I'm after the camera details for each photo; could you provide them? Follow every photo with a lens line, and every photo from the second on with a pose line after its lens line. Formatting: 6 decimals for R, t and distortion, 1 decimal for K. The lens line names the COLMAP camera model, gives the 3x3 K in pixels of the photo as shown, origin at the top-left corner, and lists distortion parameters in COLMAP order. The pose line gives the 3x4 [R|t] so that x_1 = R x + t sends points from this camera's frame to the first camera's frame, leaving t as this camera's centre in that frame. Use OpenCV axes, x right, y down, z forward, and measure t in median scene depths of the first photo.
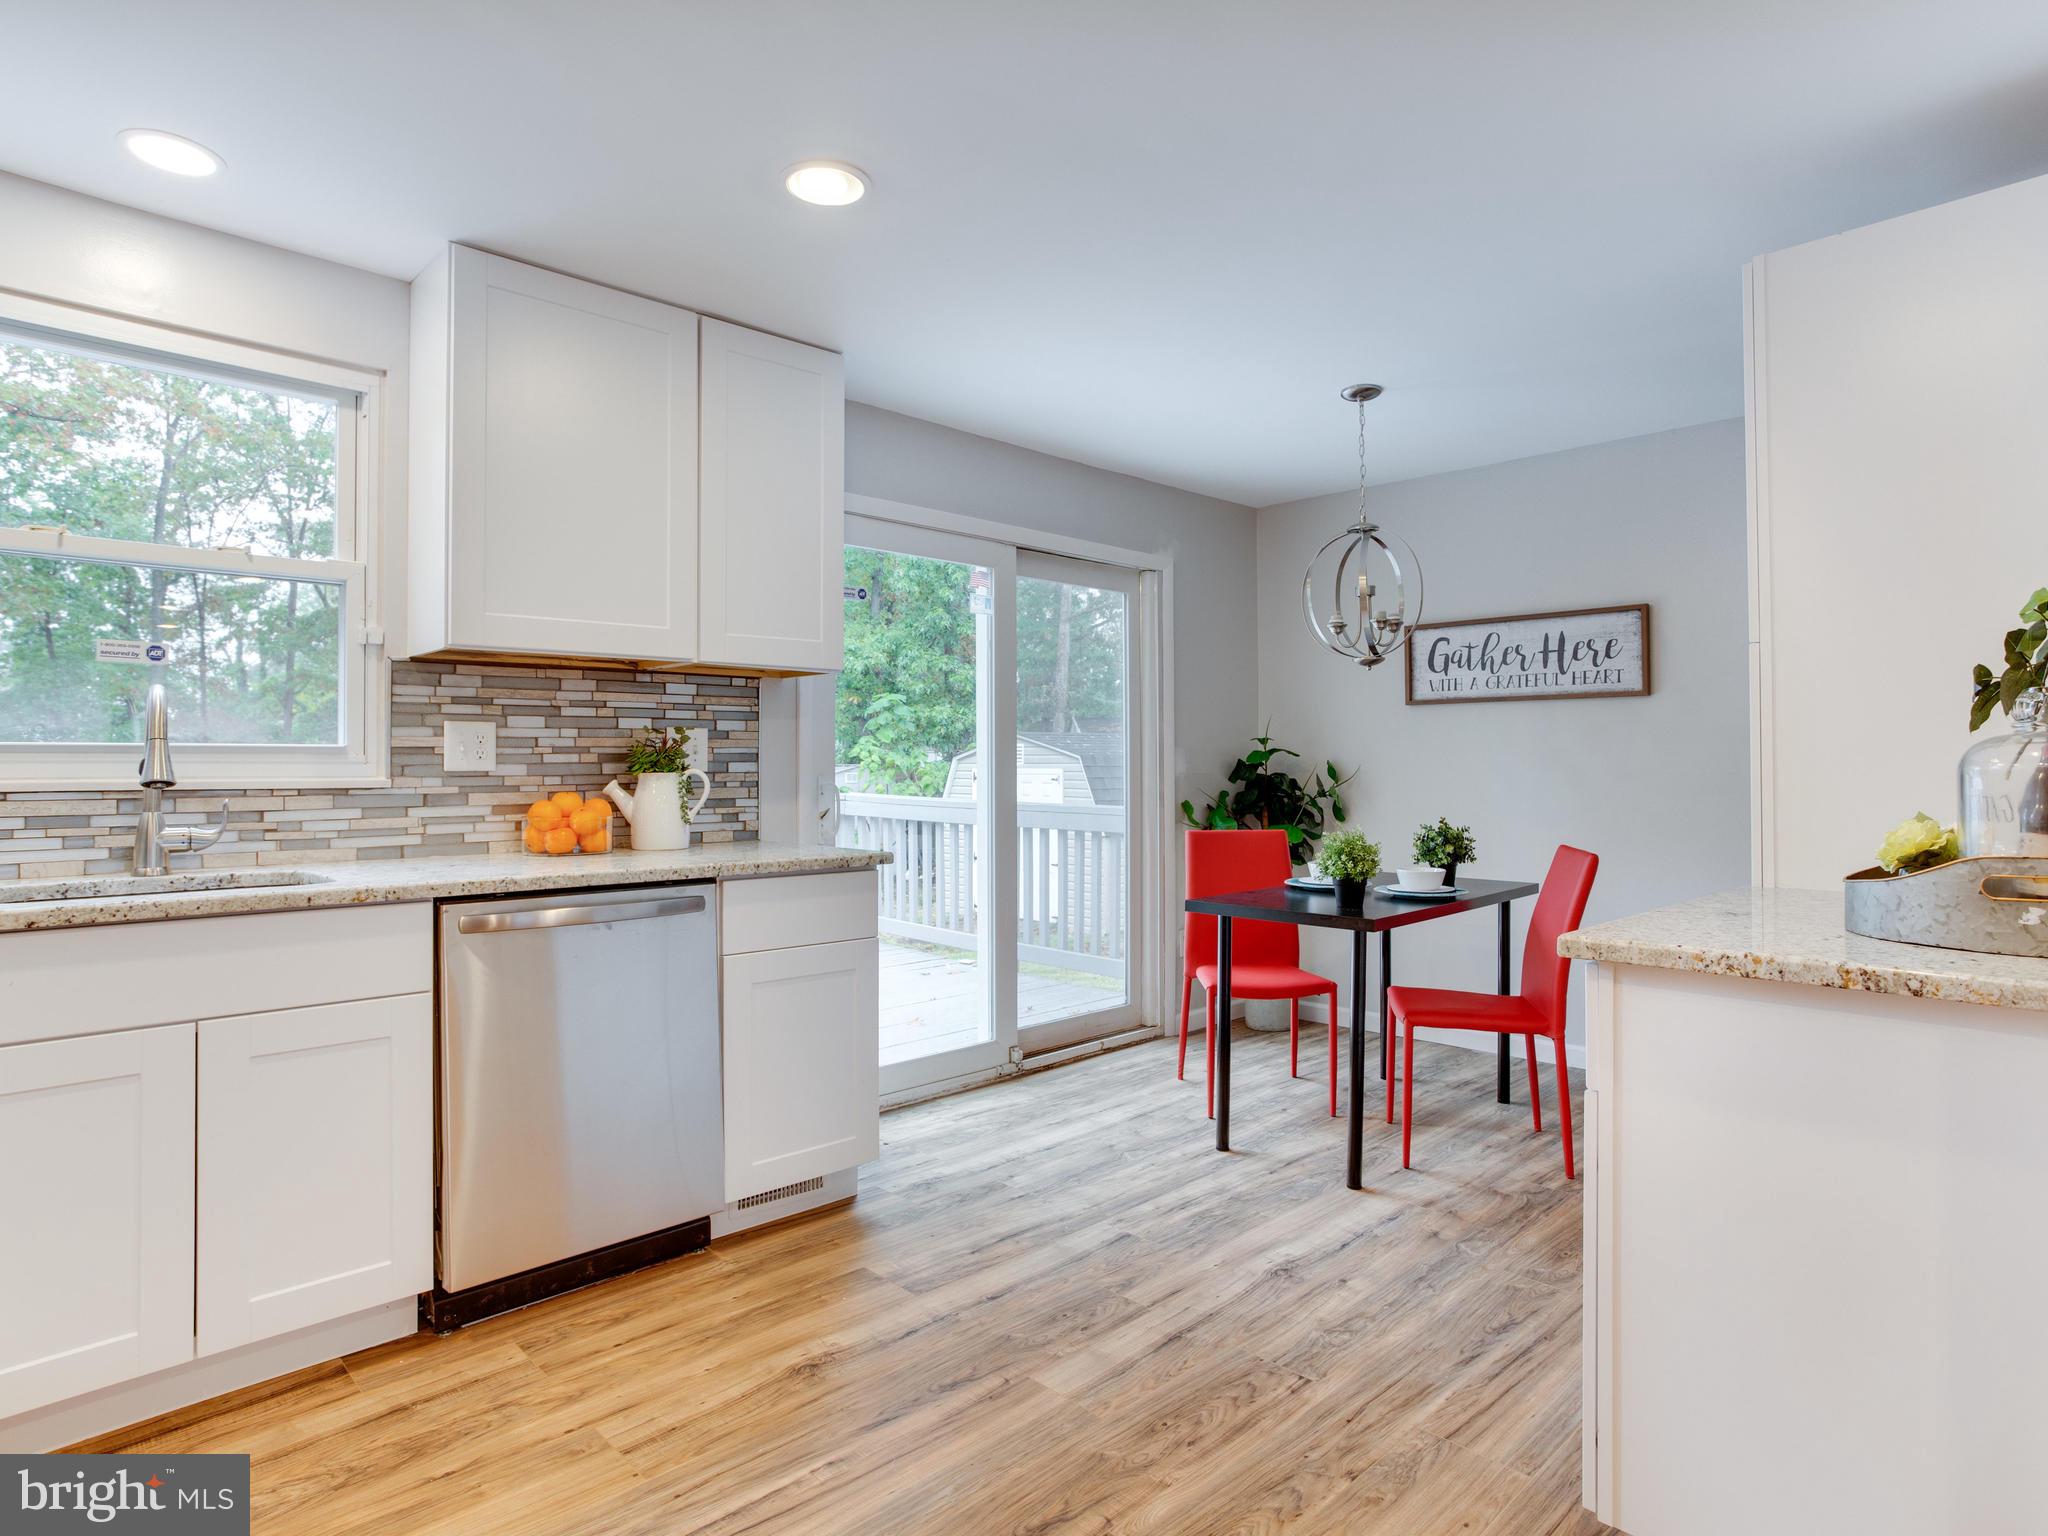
lens RADIAL K [[1168.8, 0, 1024.0], [0, 1168.8, 768.0], [0, 0, 1]] dist [-0.058086, 0.042307]
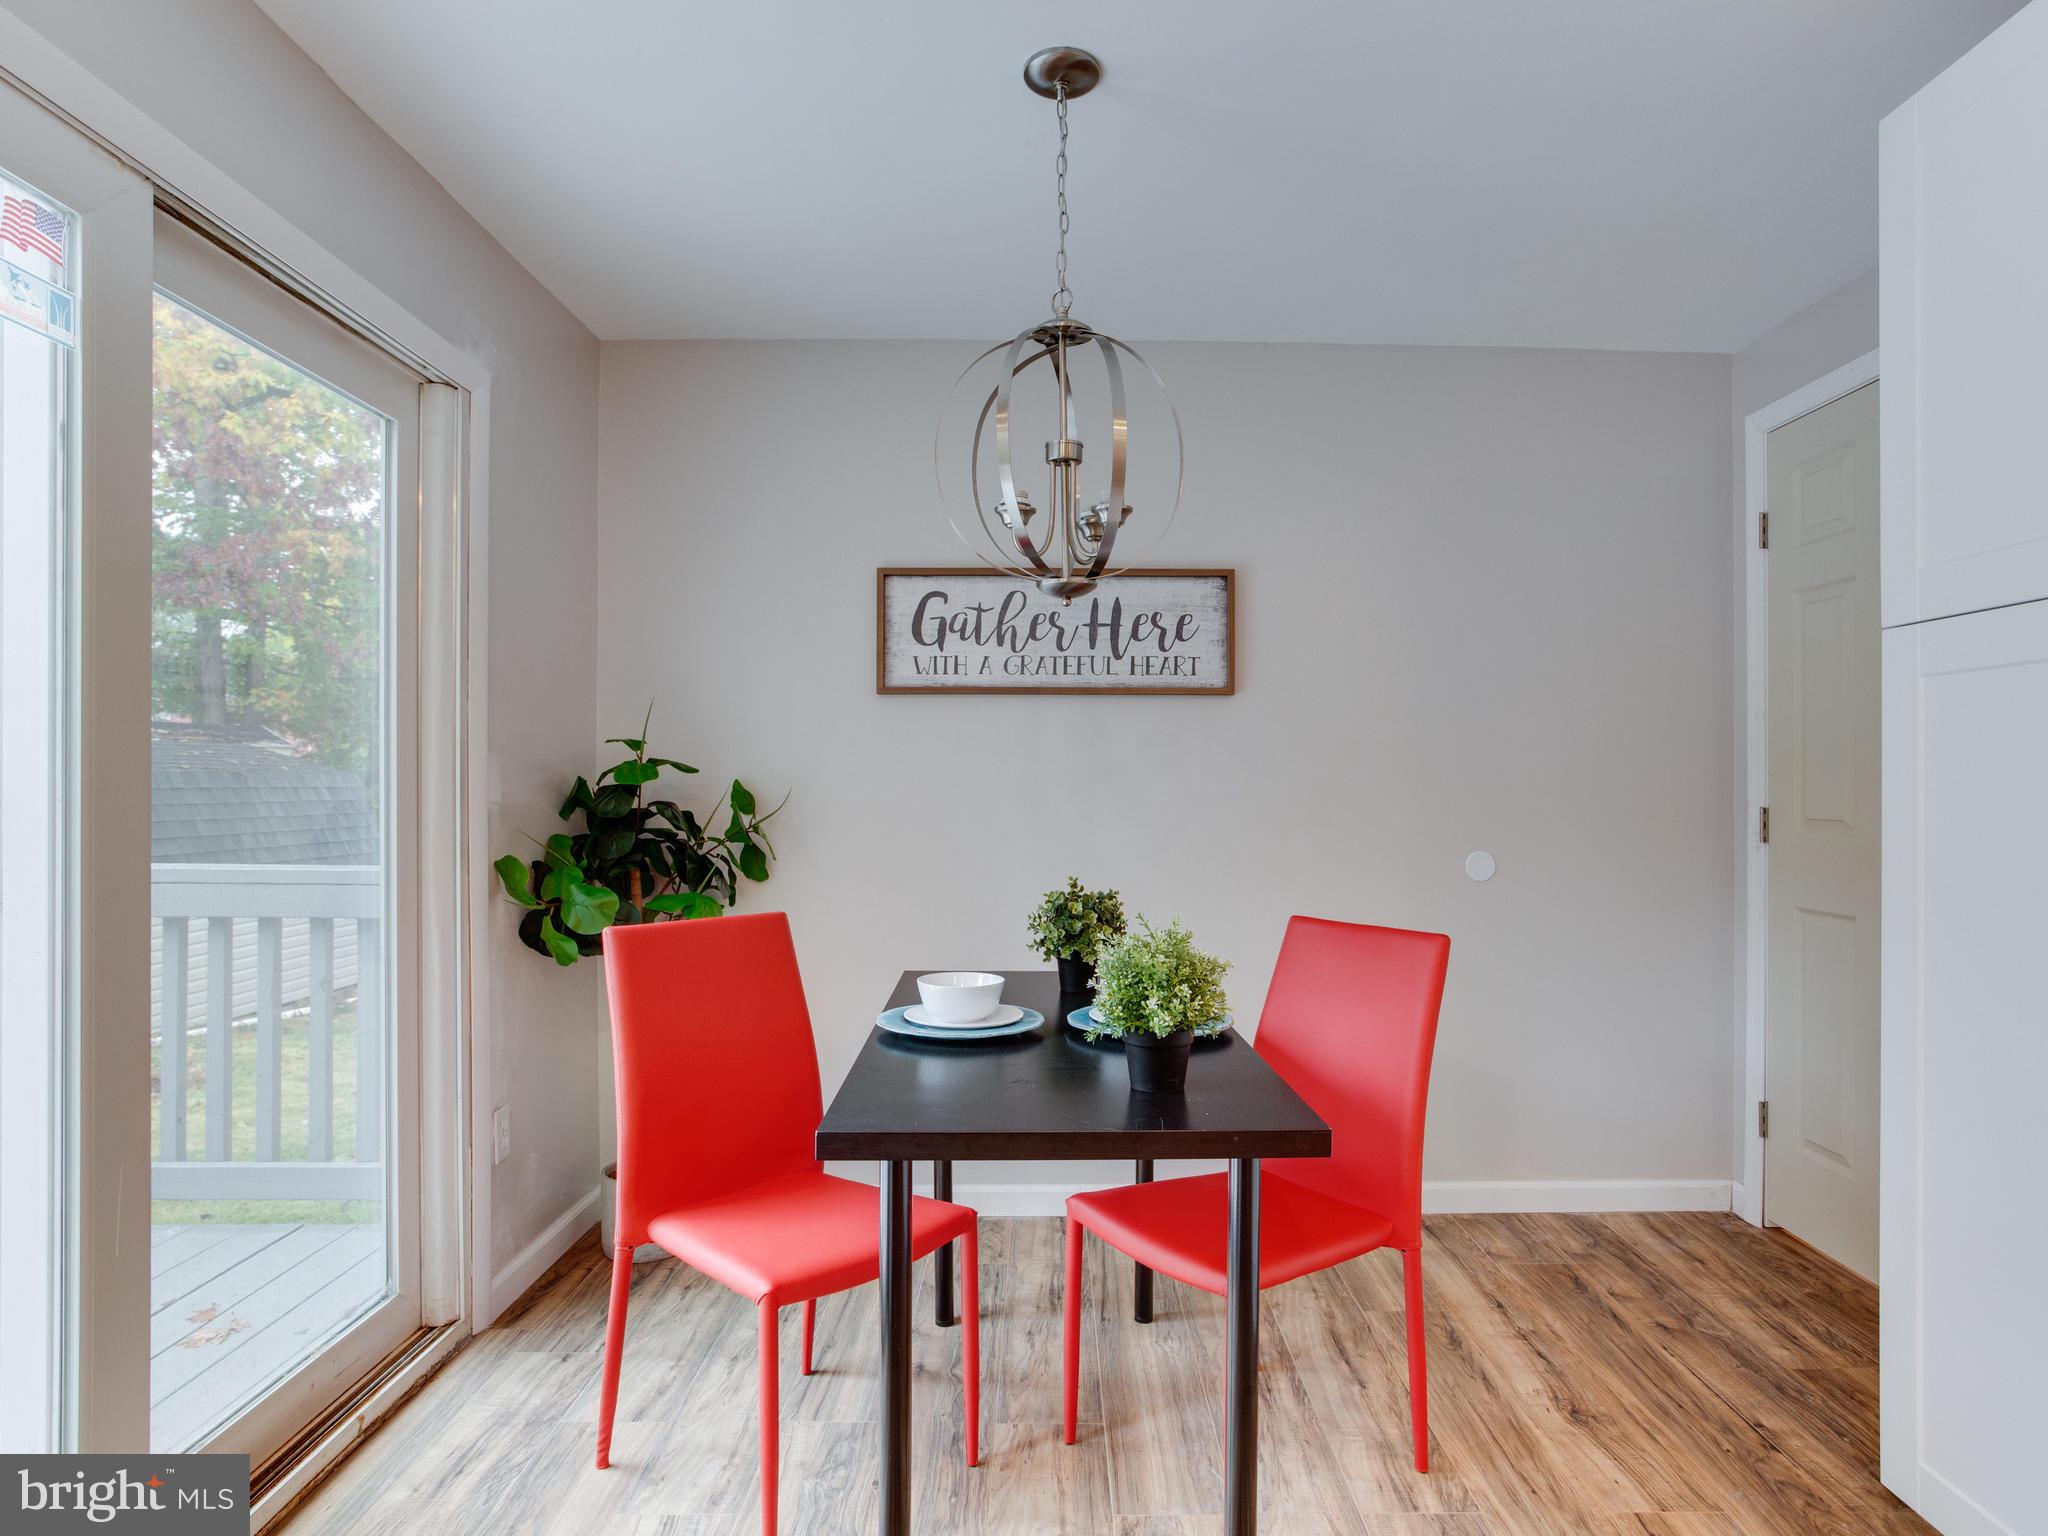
lens RADIAL K [[1153.0, 0, 1036.5], [0, 1153.0, 790.0], [0, 0, 1]] dist [-0.055324, 0.040168]
pose [[0.682714, 0.000612, 0.730685, -0.076634], [-0.002028, 0.999997, 0.001057, -0.002607], [-0.730683, -0.002203, 0.682714, 0.563973]]
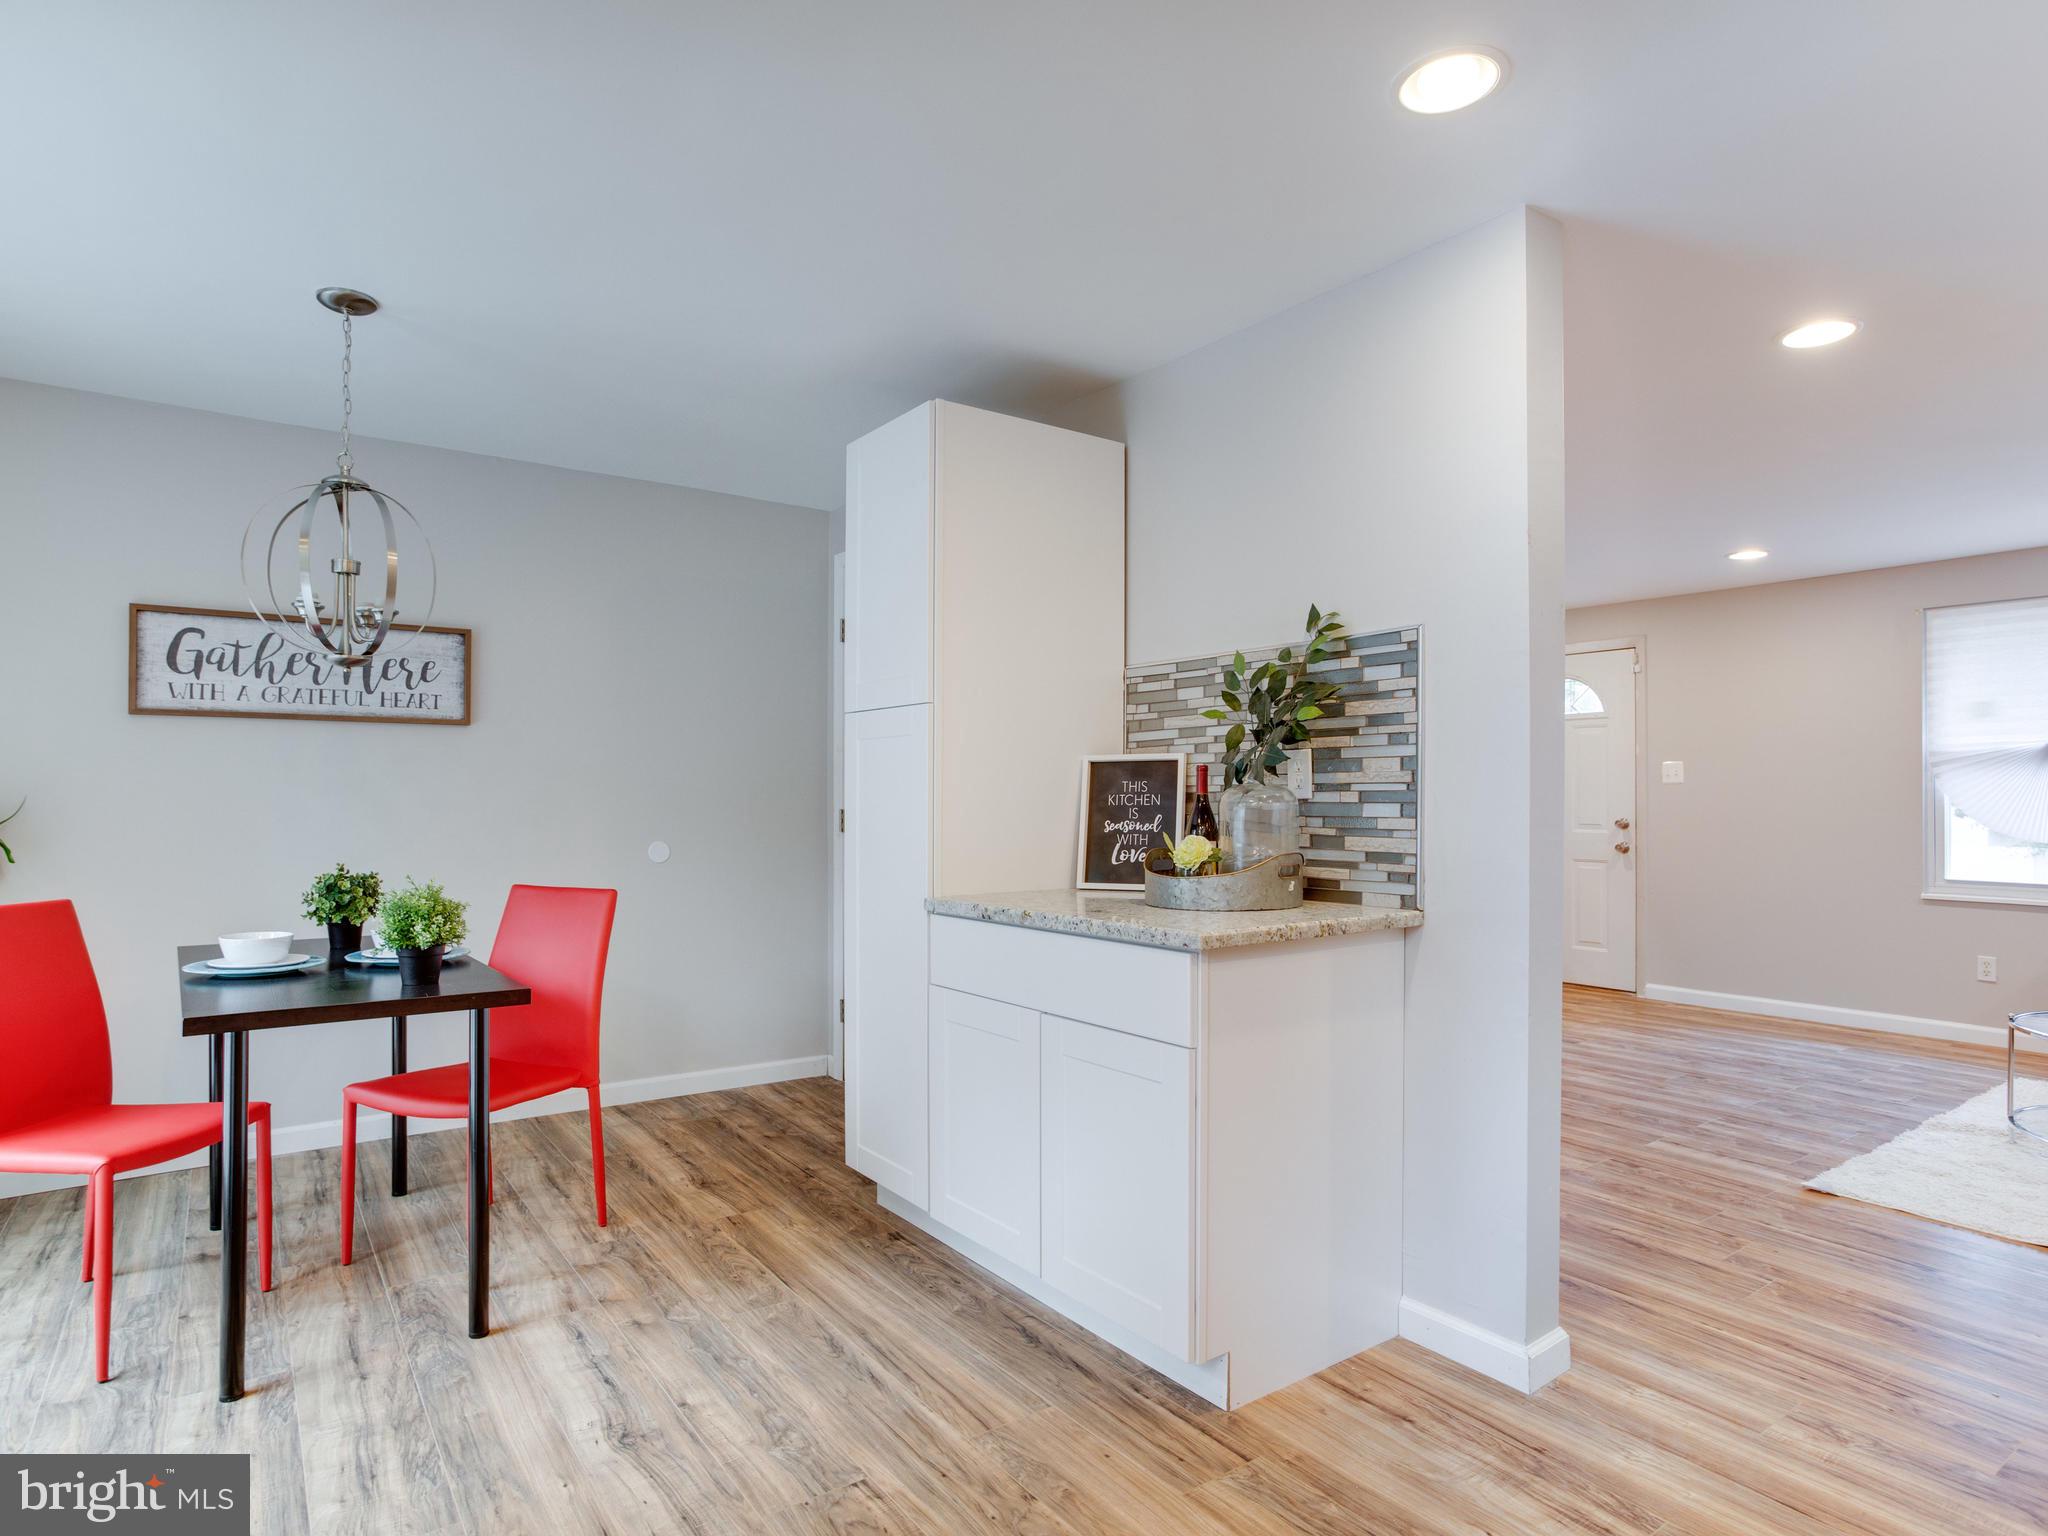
lens RADIAL K [[1153.0, 0, 1036.5], [0, 1153.0, 790.0], [0, 0, 1]] dist [-0.055324, 0.040168]
pose [[0.117353, 0.005887, 0.993073, -0.330514], [-0.001560, 0.999982, -0.005744, -0.004012], [-0.993089, -0.000875, 0.117360, 0.400032]]
